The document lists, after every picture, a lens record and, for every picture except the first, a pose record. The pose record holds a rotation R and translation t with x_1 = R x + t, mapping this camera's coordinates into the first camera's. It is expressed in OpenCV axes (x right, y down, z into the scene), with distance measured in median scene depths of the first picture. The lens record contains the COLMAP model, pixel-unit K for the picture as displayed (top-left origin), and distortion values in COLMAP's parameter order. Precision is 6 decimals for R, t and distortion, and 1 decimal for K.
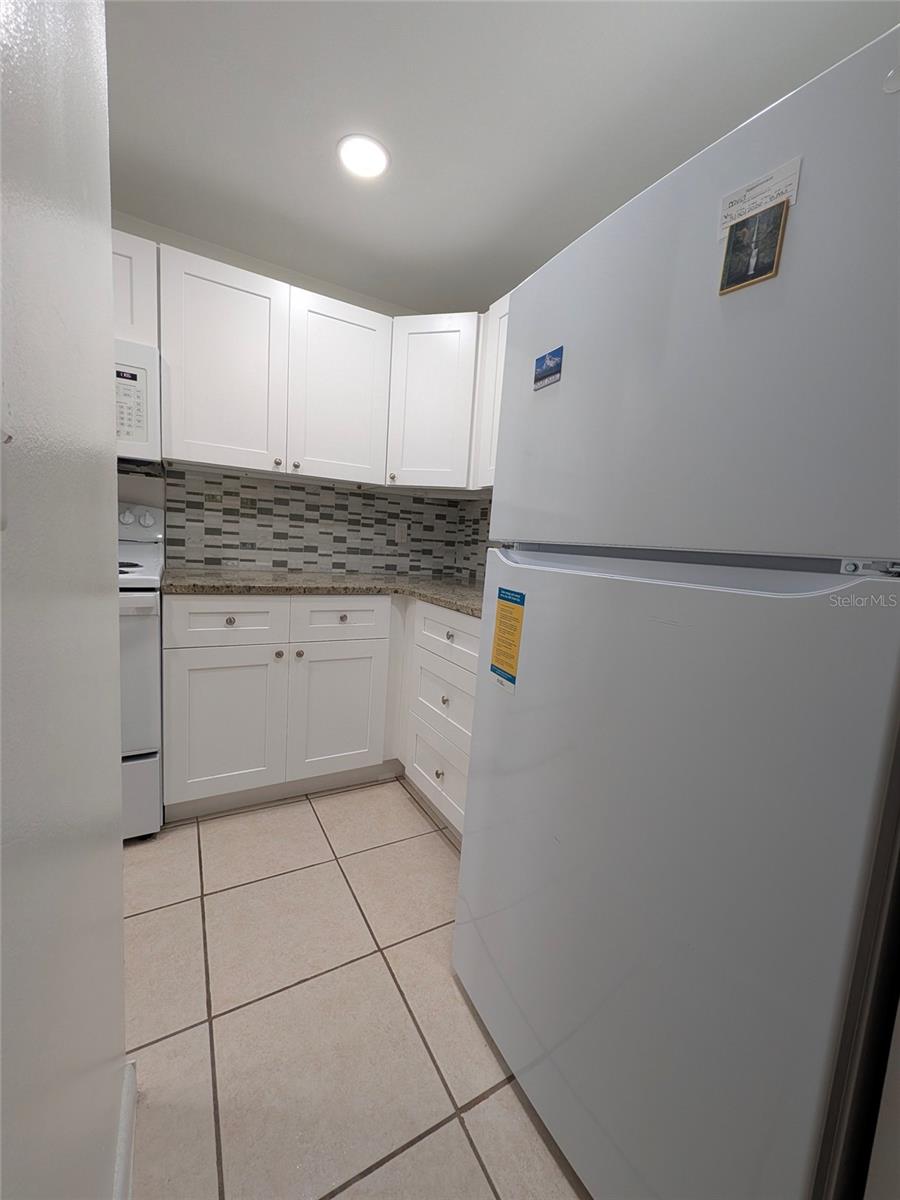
lens RADIAL K [[468.9, 0, 451.7], [0, 468.9, 597.2], [0, 0, 1]] dist [0.000433, 0.000089]
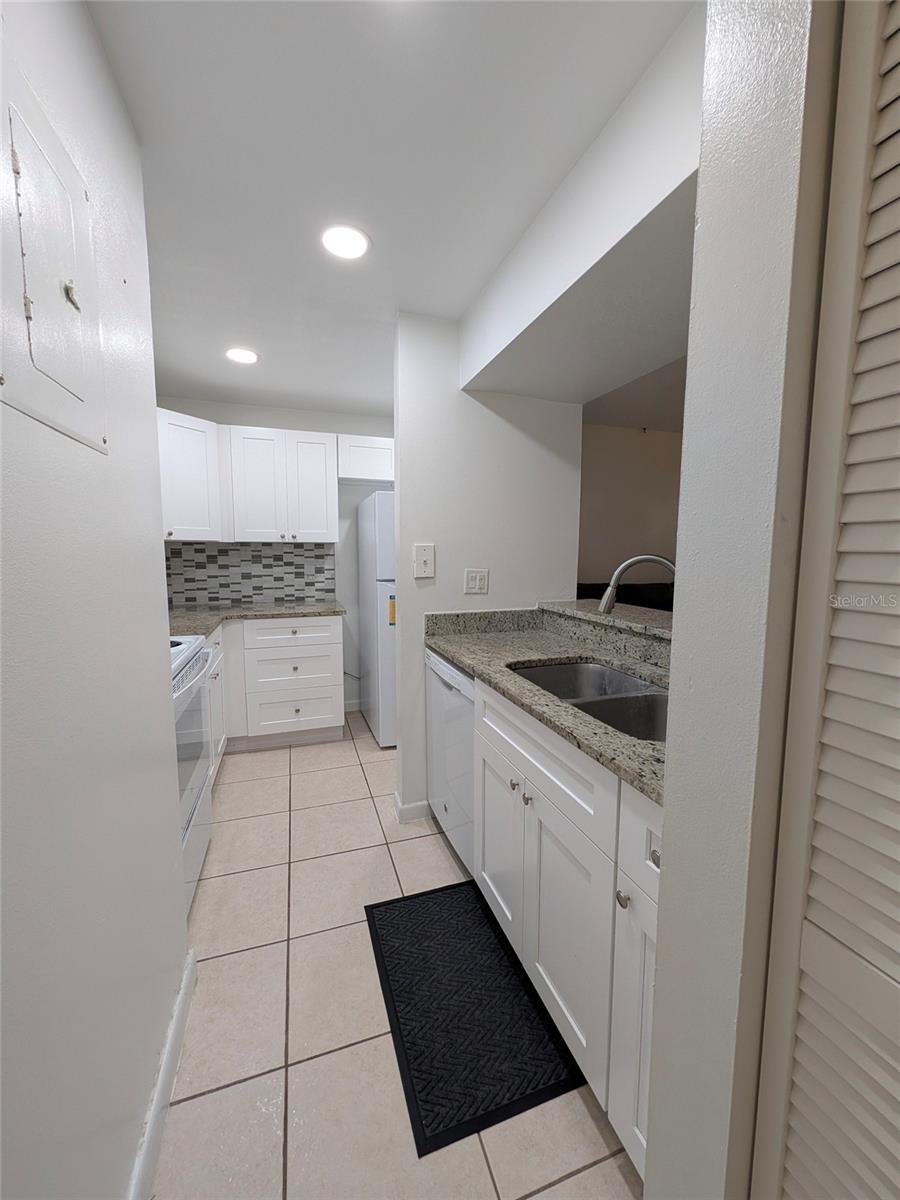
lens RADIAL K [[468.9, 0, 451.8], [0, 468.9, 593.1], [0, 0, 1]] dist [0.000433, 0.000089]
pose [[0.198463, -0.156000, 0.967614, -1.166479], [0.123884, 0.983326, 0.133124, -0.166661], [-0.972247, 0.093452, 0.214480, 0.010847]]
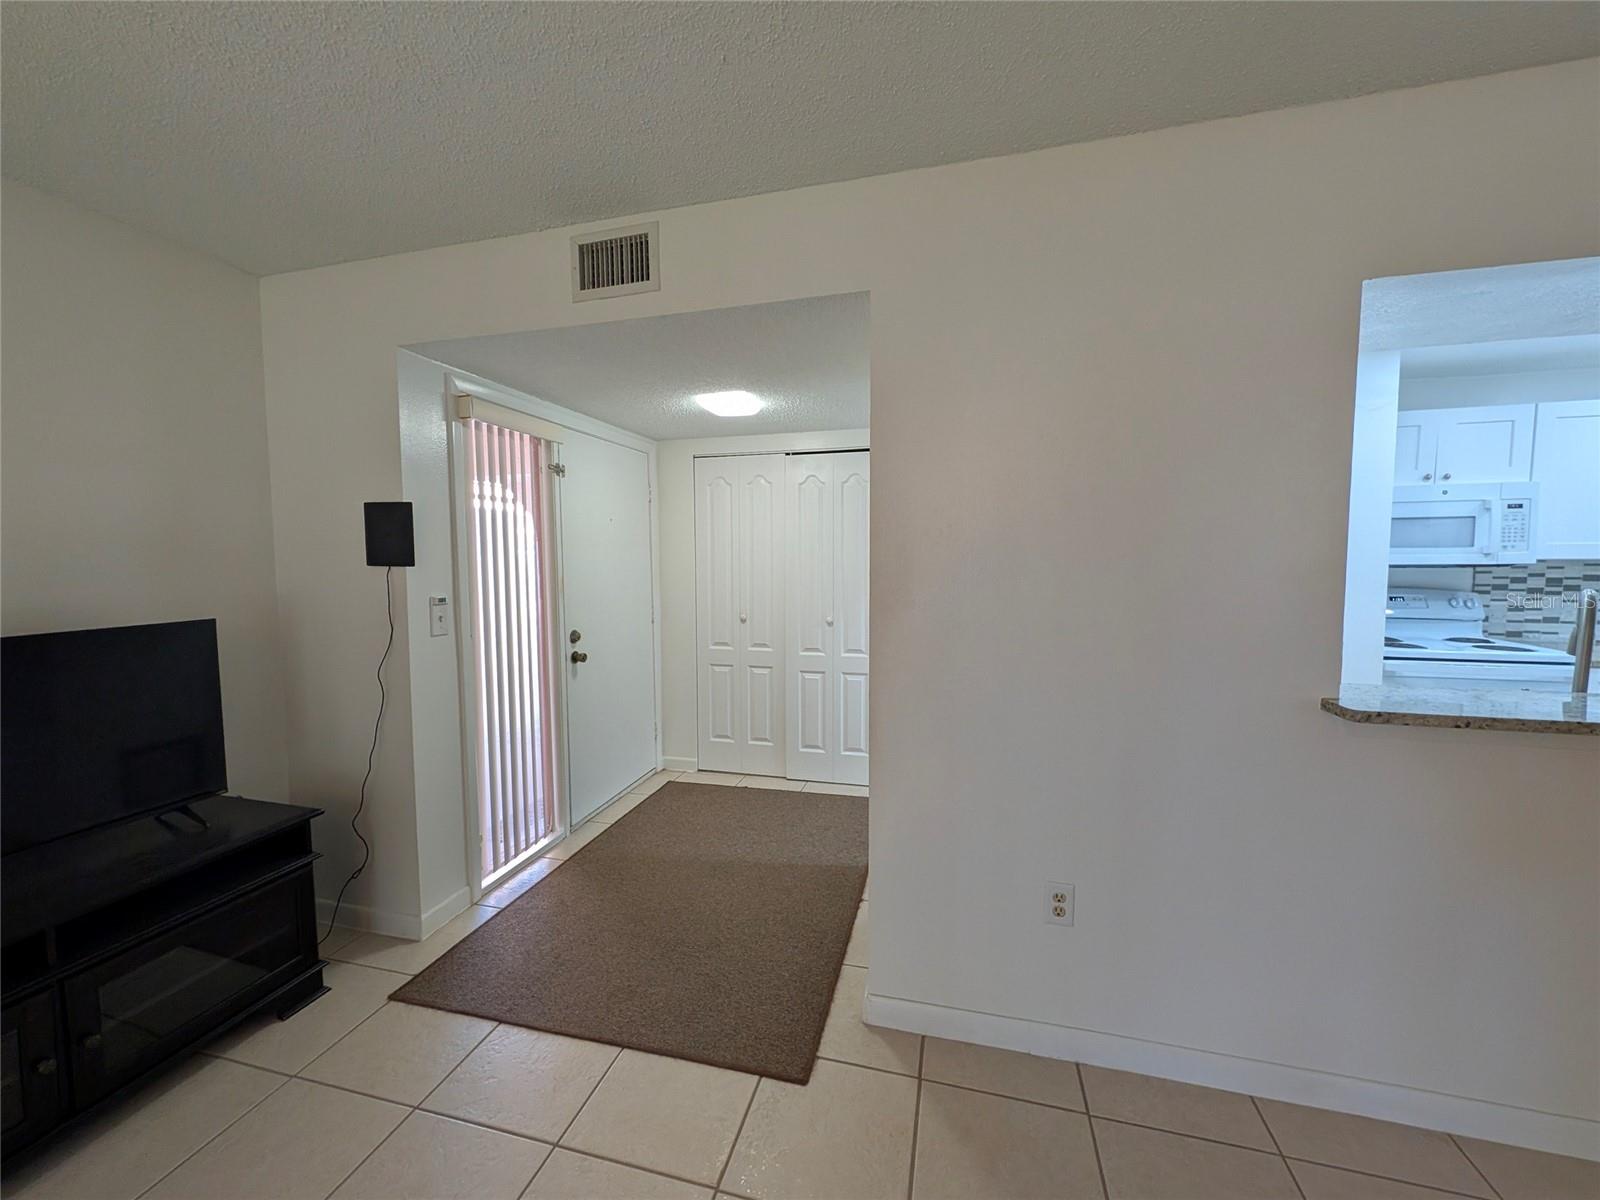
lens RADIAL K [[625.3, 0, 798.1], [0, 625.3, 598.0], [0, 0, 1]] dist [0.000433, 0.000089]
pose [[0.701591, -0.016465, -0.712390, -0.616300], [-0.032763, 0.997930, -0.055332, -0.021937], [0.711827, 0.062160, 0.699599, -1.264379]]
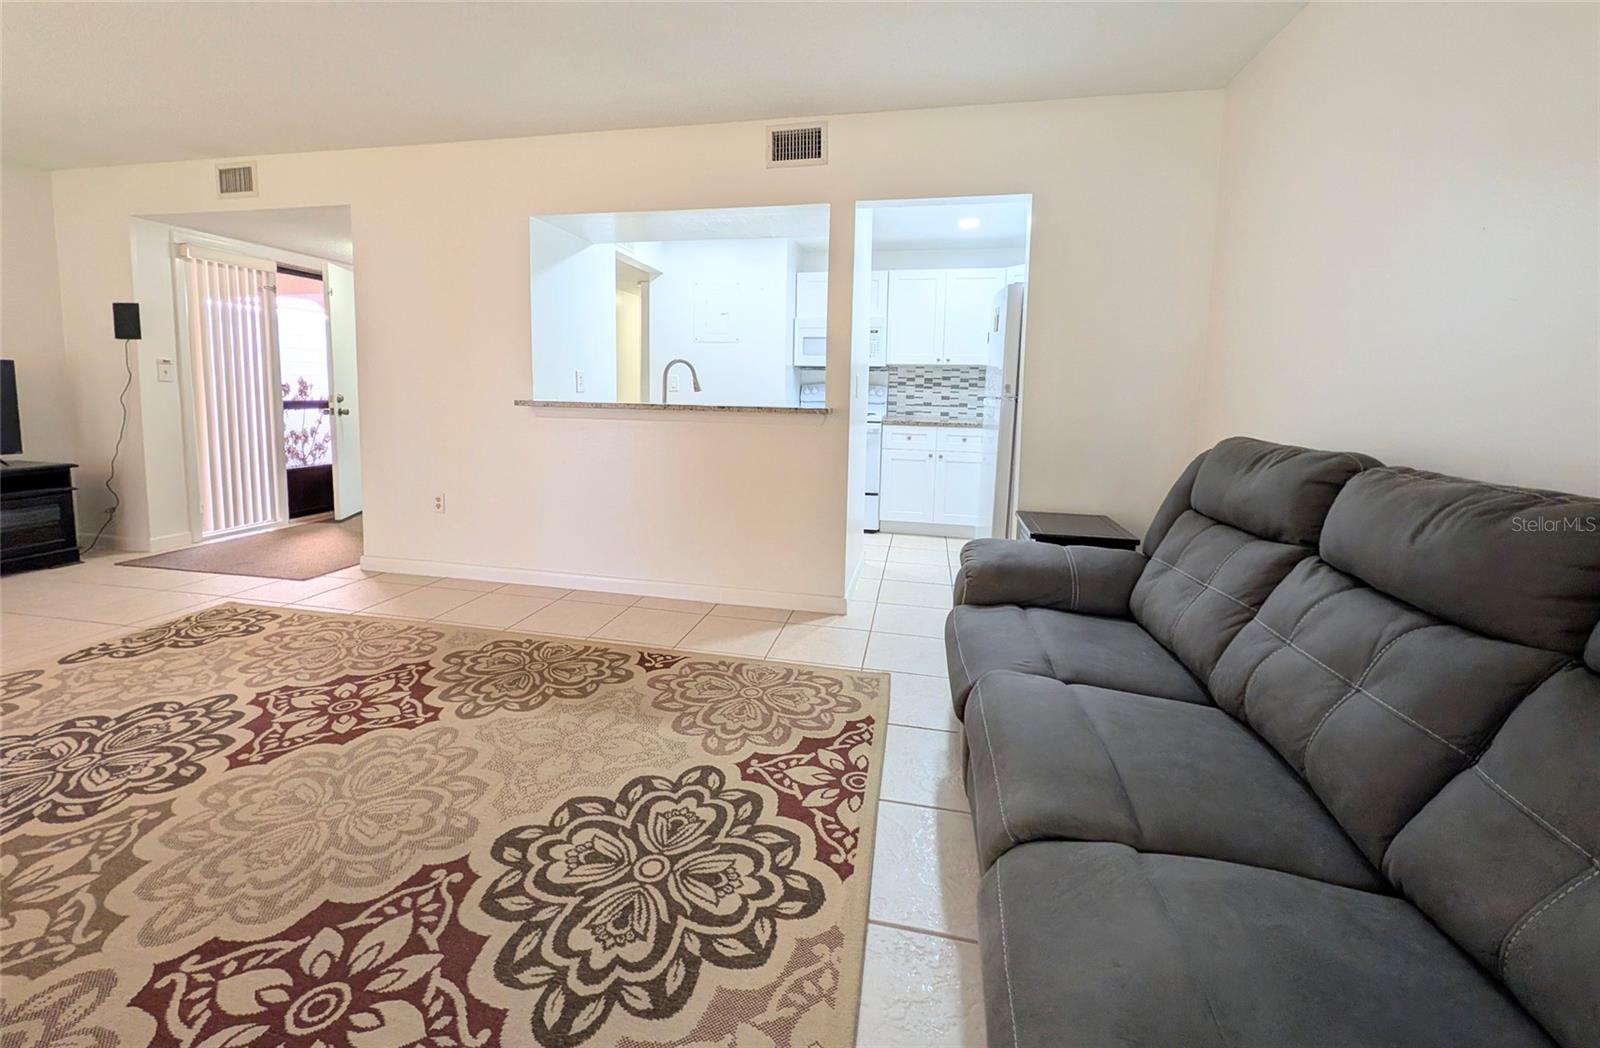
lens RADIAL K [[624.6, 0, 798.5], [0, 624.6, 445.2], [0, 0, 1]] dist [0.000147, -0.000327]
pose [[0.748074, 0.010457, -0.663533, 0.769956], [-0.049442, 0.997975, -0.040014, 0.163970], [0.661771, 0.062740, 0.747077, -1.082994]]
